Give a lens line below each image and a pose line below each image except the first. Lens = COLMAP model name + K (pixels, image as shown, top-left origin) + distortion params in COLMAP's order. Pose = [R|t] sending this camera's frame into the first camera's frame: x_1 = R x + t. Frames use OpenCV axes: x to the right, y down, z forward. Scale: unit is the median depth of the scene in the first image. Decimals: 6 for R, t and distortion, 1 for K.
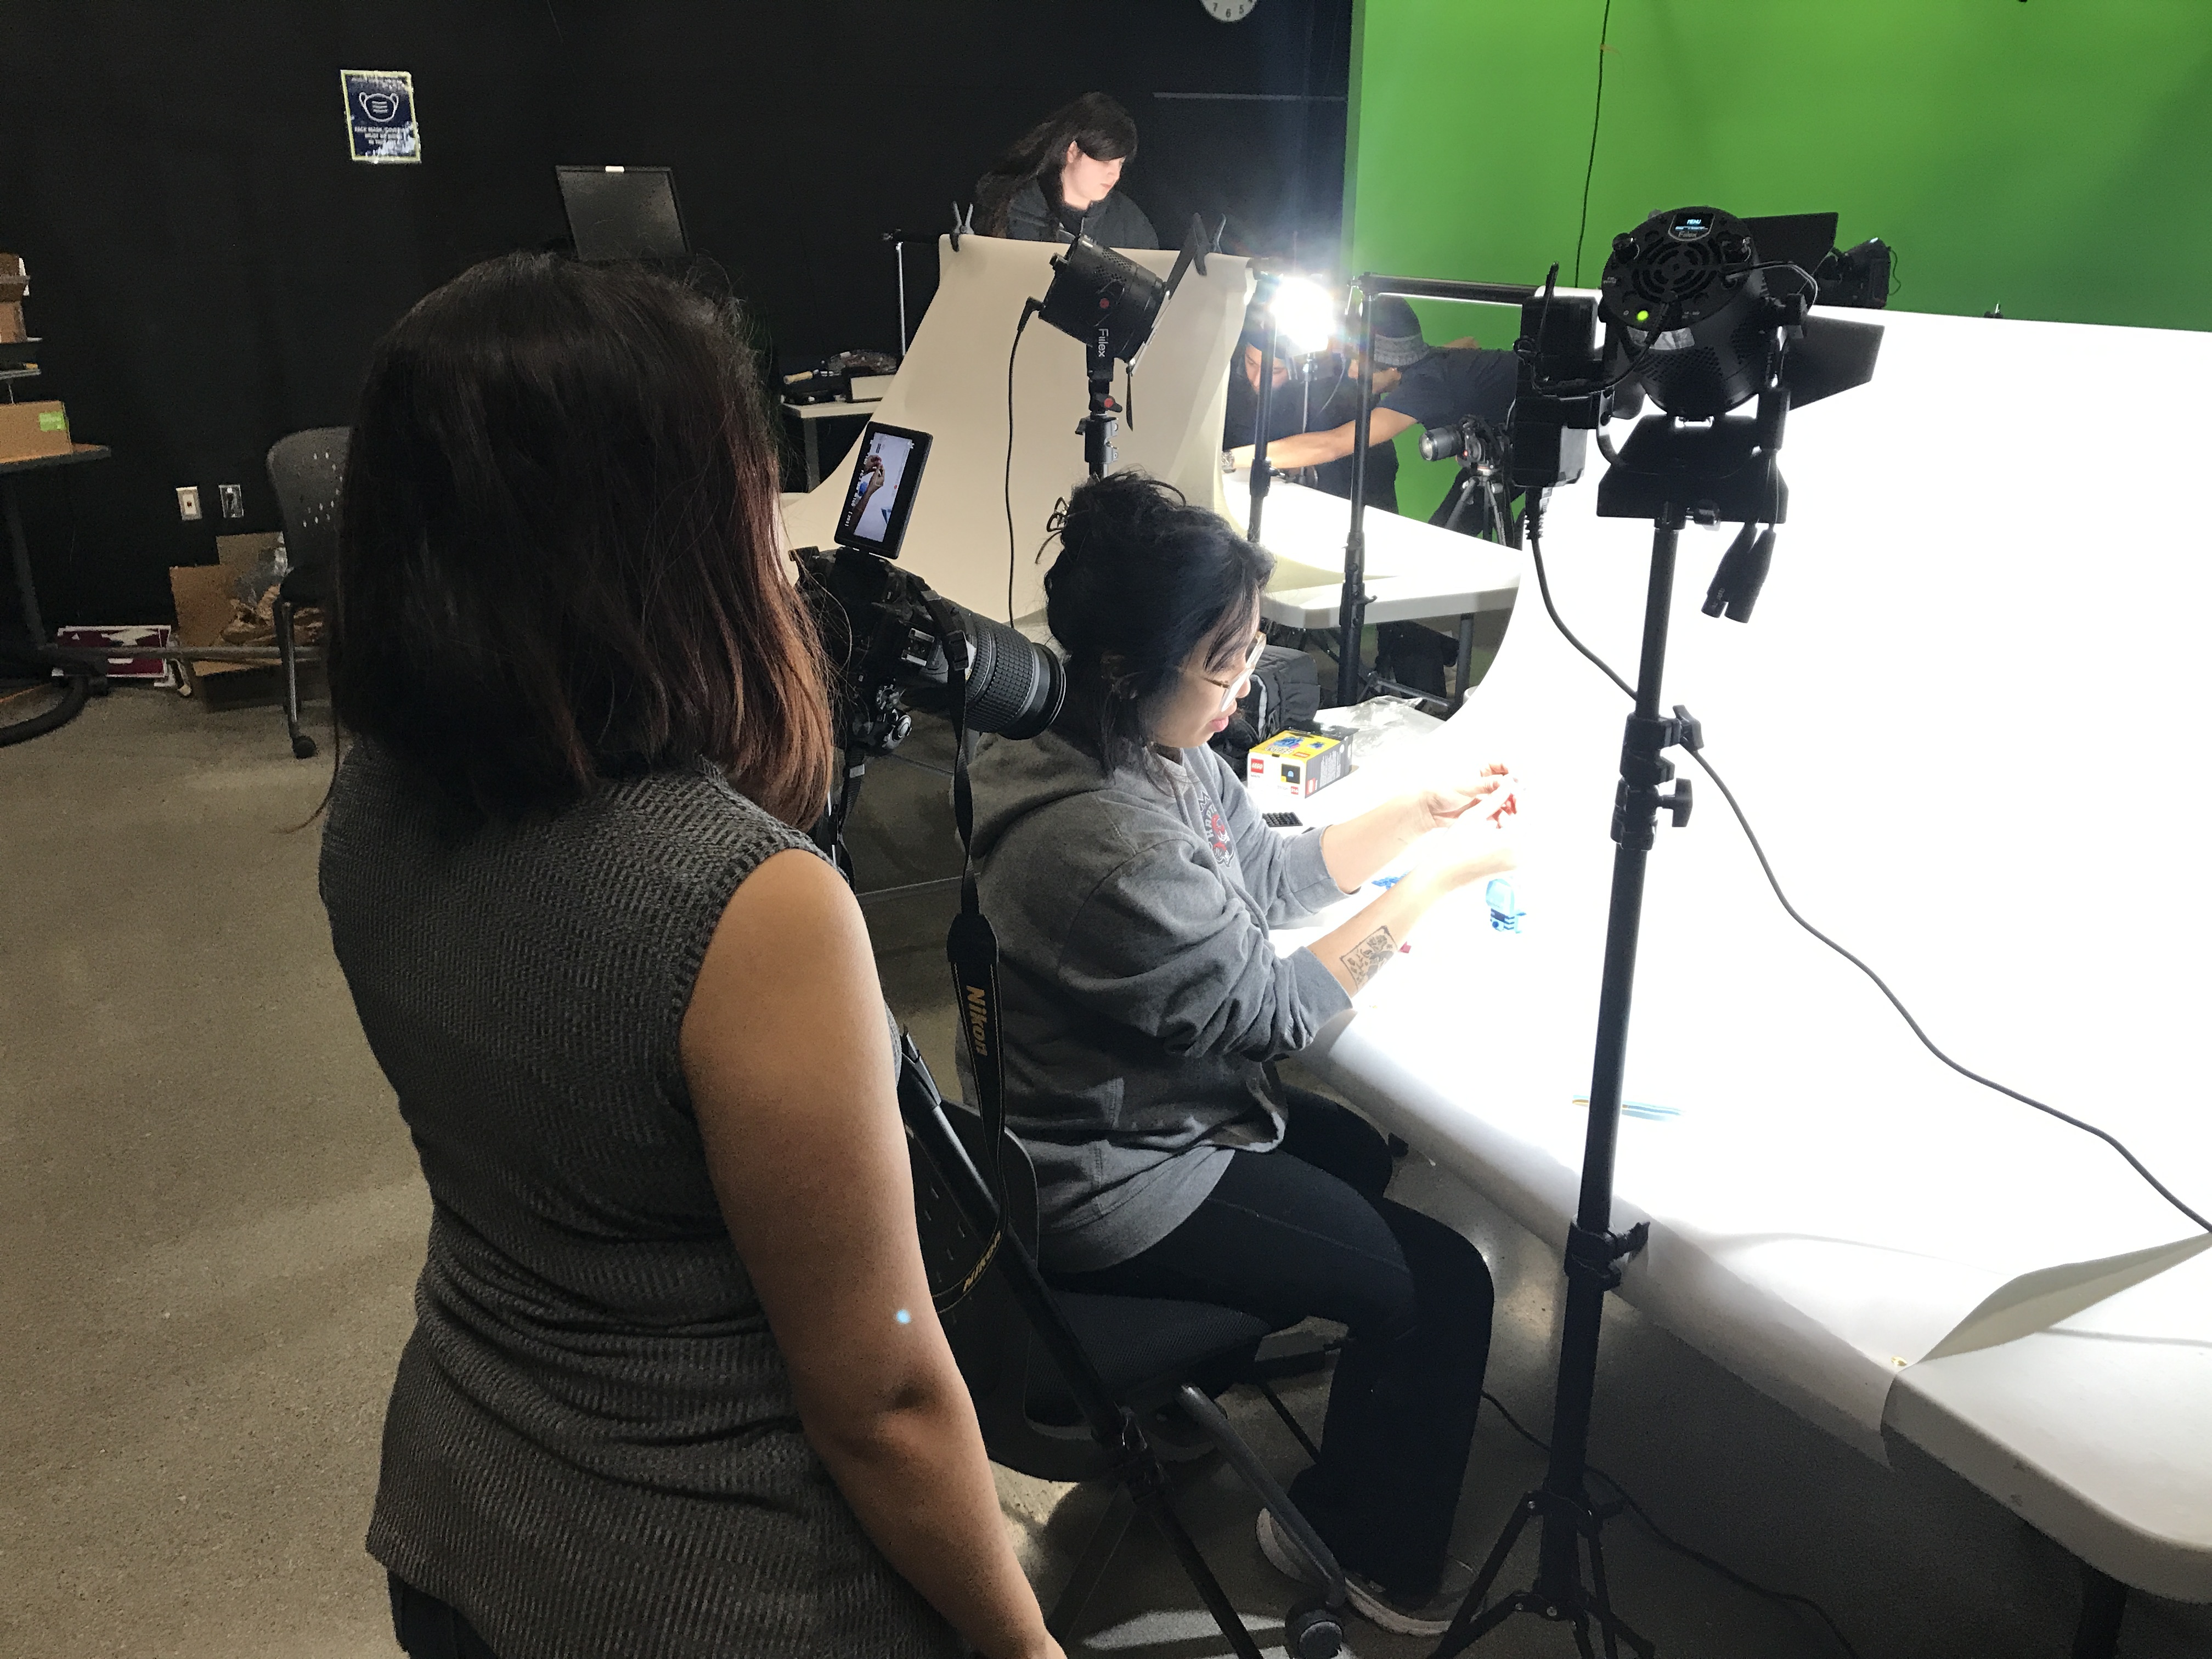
lens RADIAL K [[1823.6, 0, 1095.1], [0, 1823.6, 794.9], [0, 0, 1]] dist [0.008331, 0.002304]
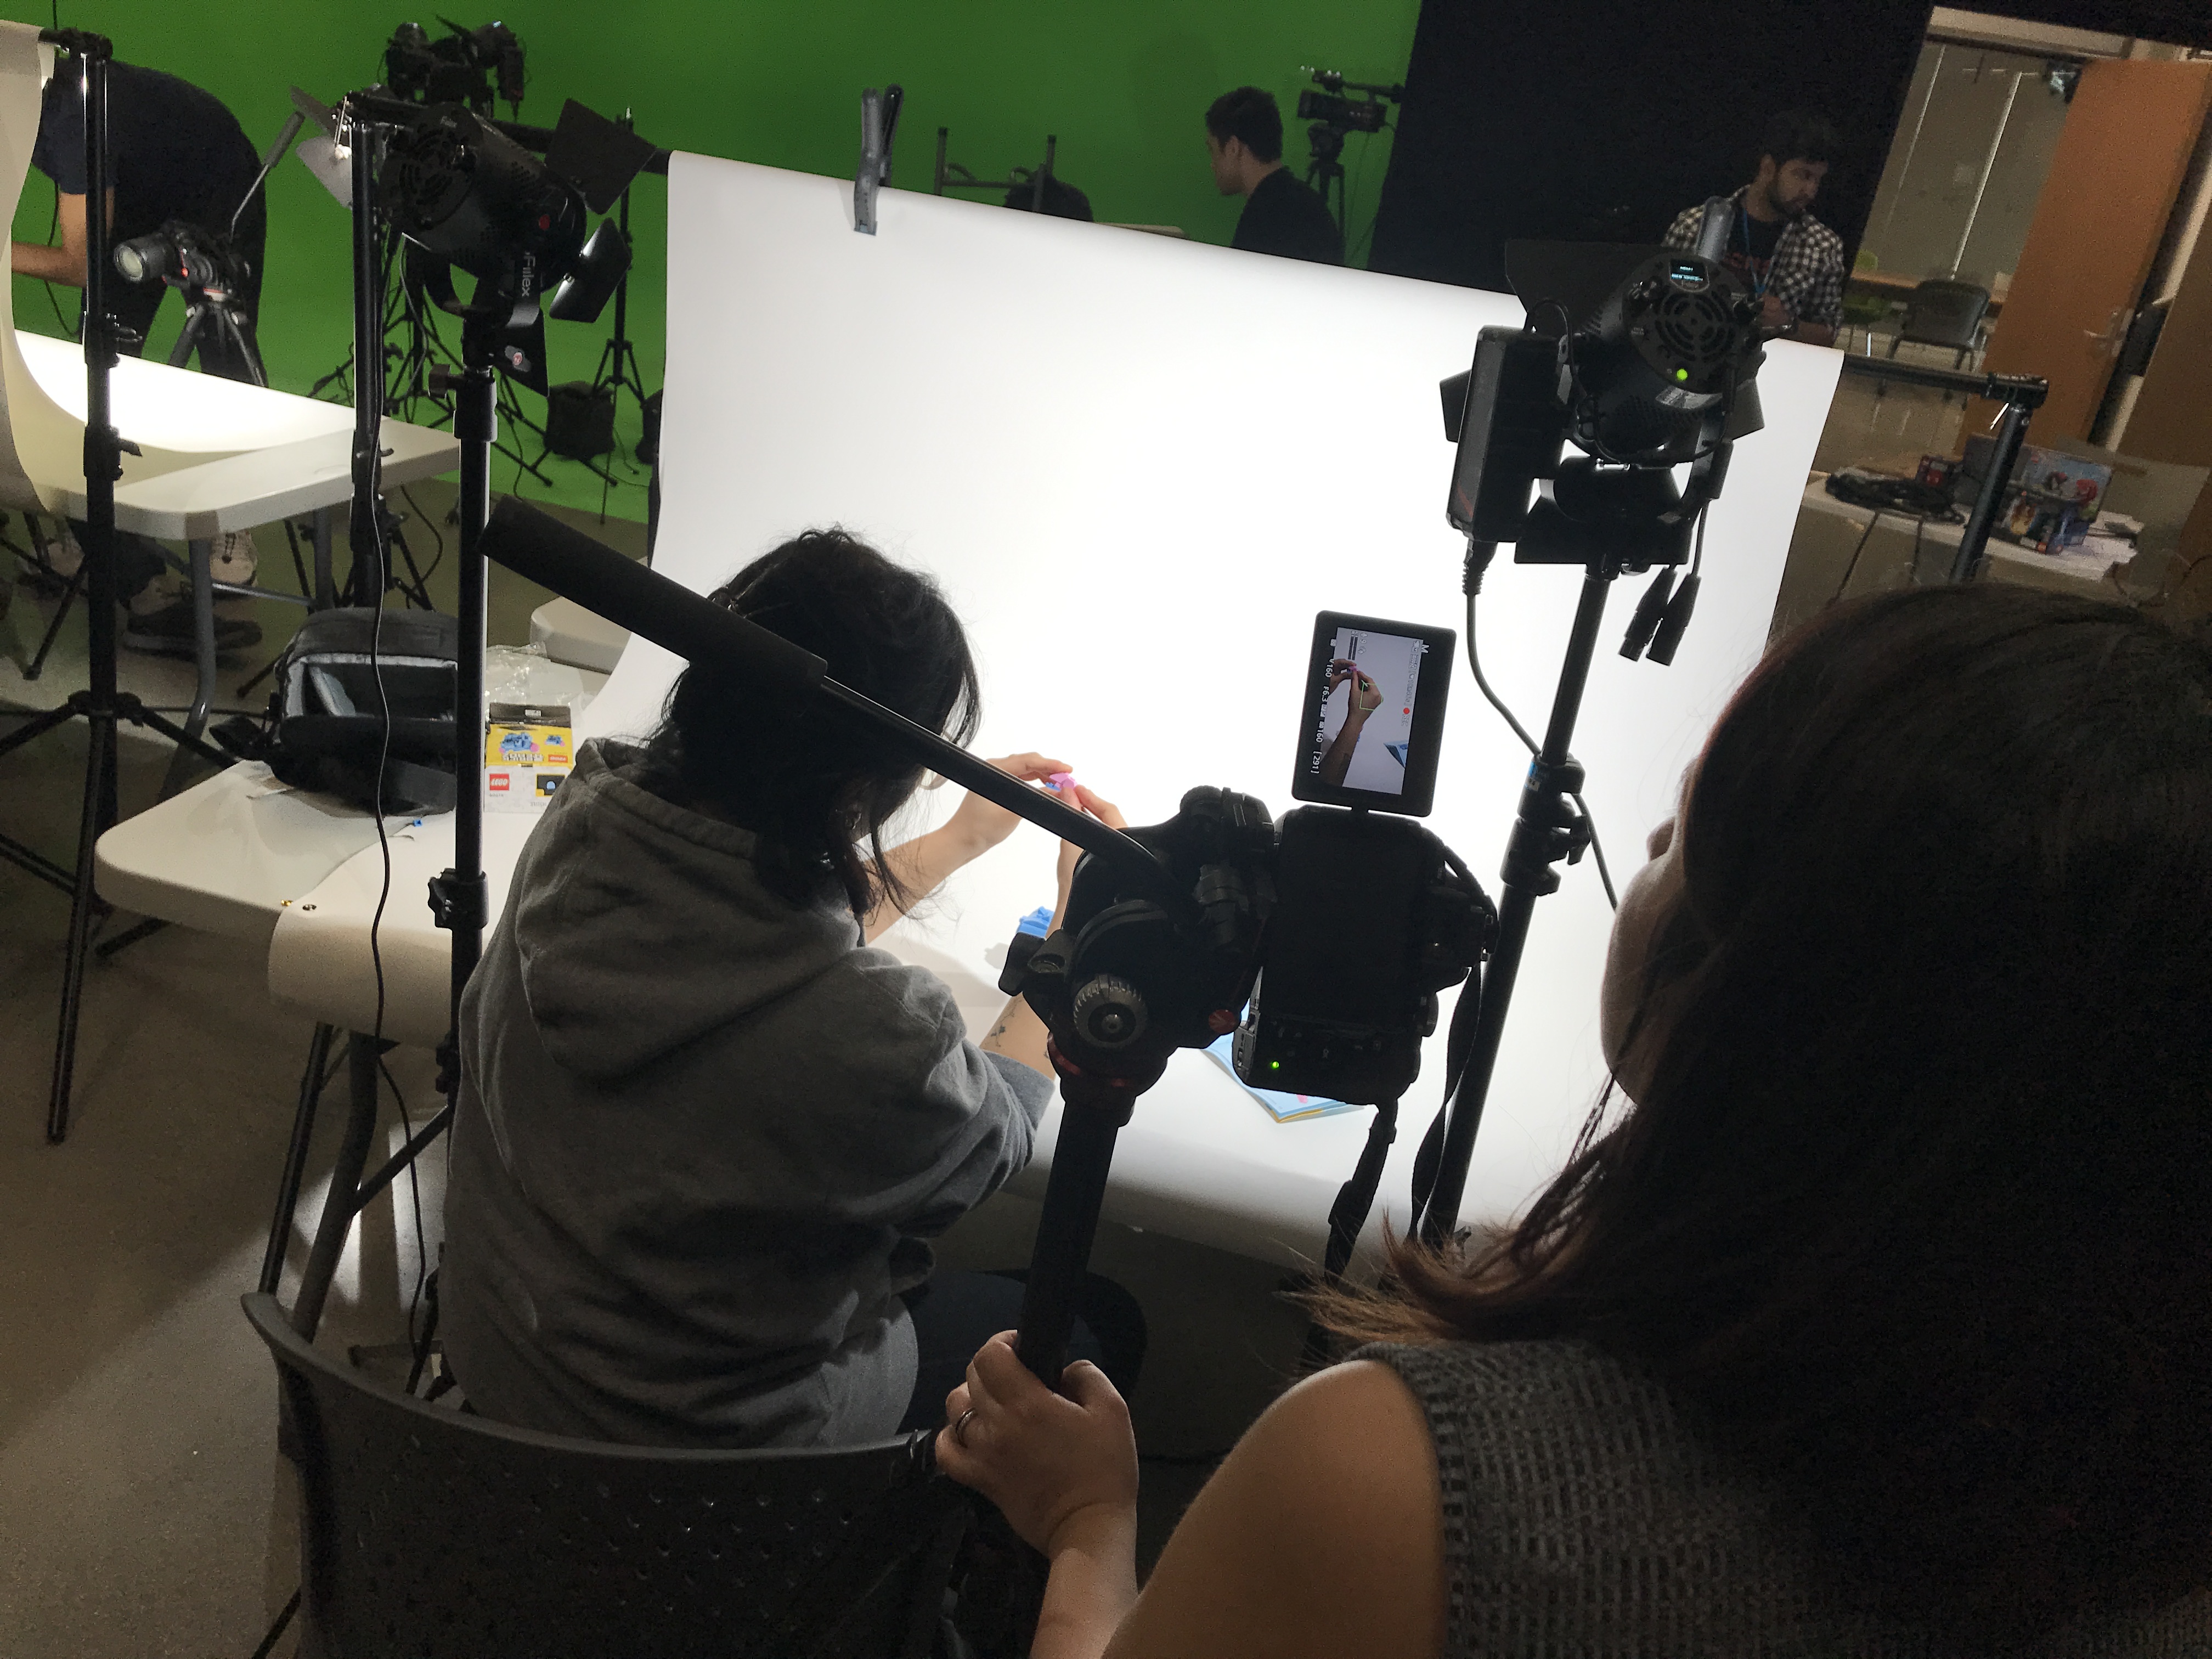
lens RADIAL K [[1823.6, 0, 1095.1], [0, 1823.6, 794.9], [0, 0, 1]] dist [0.008331, 0.002304]
pose [[0.646009, -0.207464, 0.734596, -0.595915], [0.103346, 0.977267, 0.185116, -0.239418], [-0.756302, -0.043669, 0.652764, 0.563556]]
